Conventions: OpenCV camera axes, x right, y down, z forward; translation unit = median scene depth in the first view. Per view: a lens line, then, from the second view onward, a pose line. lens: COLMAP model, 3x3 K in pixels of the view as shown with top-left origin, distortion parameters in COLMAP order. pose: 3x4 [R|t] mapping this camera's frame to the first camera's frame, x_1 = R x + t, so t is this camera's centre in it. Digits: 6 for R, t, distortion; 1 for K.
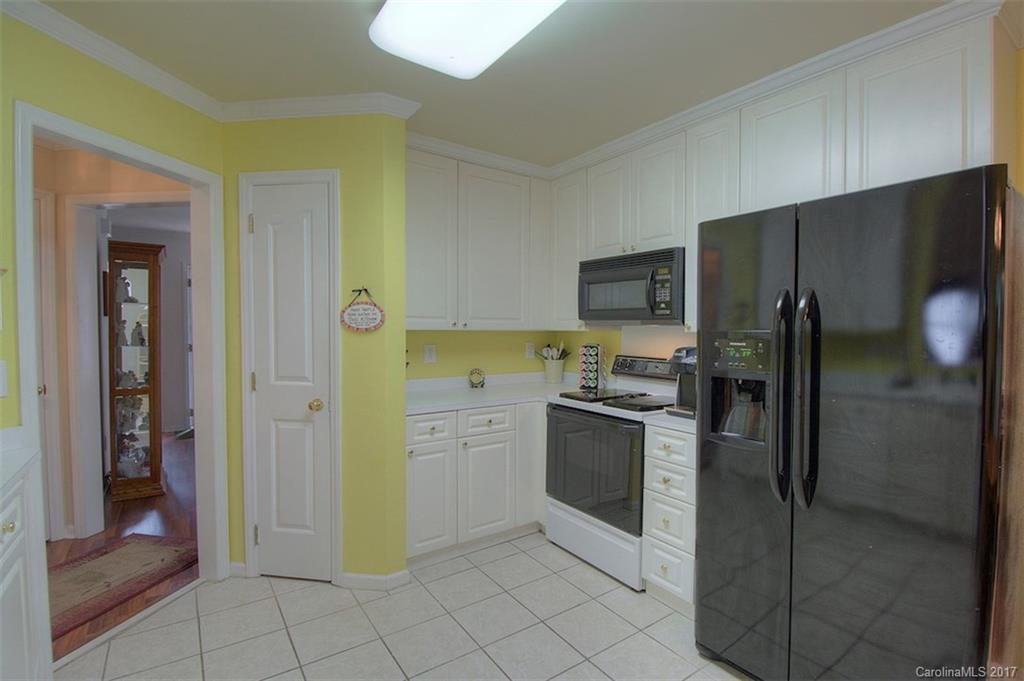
lens RADIAL K [[485.5, 0, 512.0], [0, 485.5, 340.5], [0, 0, 1]] dist [0.000174, -0.000152]
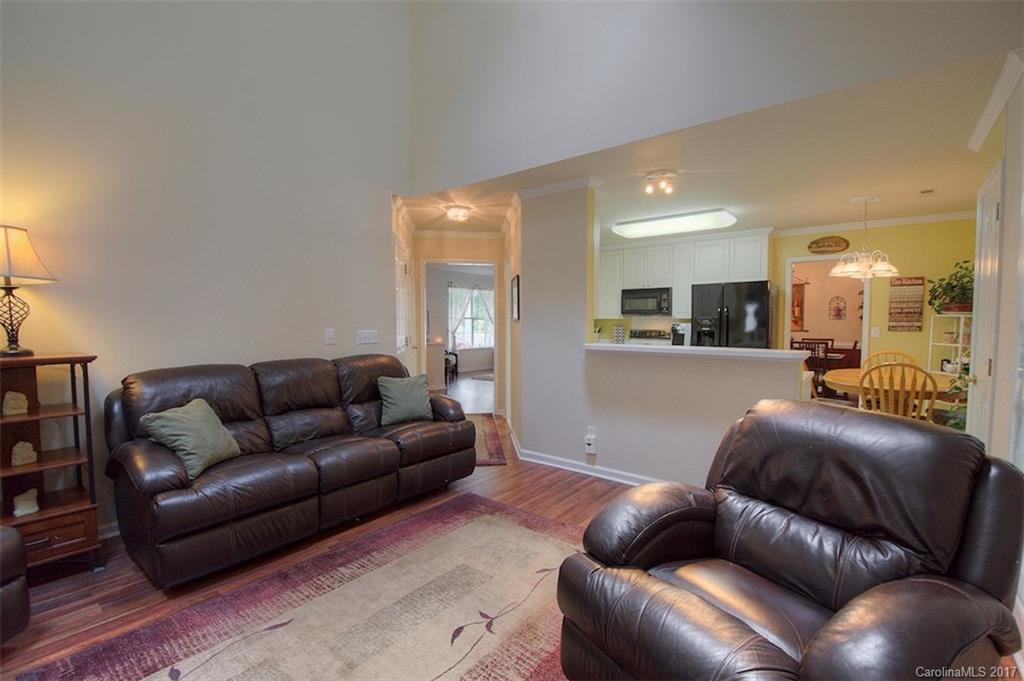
lens RADIAL K [[465.6, 0, 512.0], [0, 465.6, 340.5], [0, 0, 1]] dist [-0.000088, -0.000175]
pose [[0.943184, -0.021935, 0.331545, -1.338675], [0.016908, 0.999694, 0.018039, 0.042667], [-0.331839, -0.011409, 0.943267, -1.144832]]
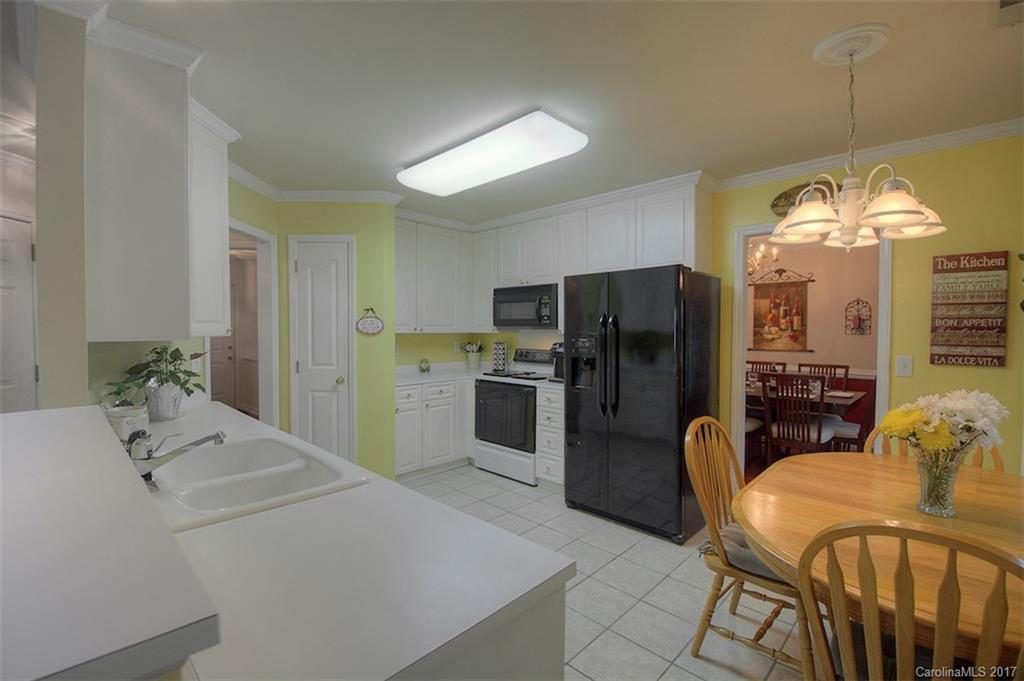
lens RADIAL K [[439.2, 0, 512.0], [0, 439.2, 340.5], [0, 0, 1]] dist [0.024560, -0.019815]
pose [[0.972611, -0.009375, 0.232251, -0.157318], [0.009482, 0.999955, 0.000655, 0.004161], [-0.232247, 0.001565, 0.972656, -0.456509]]
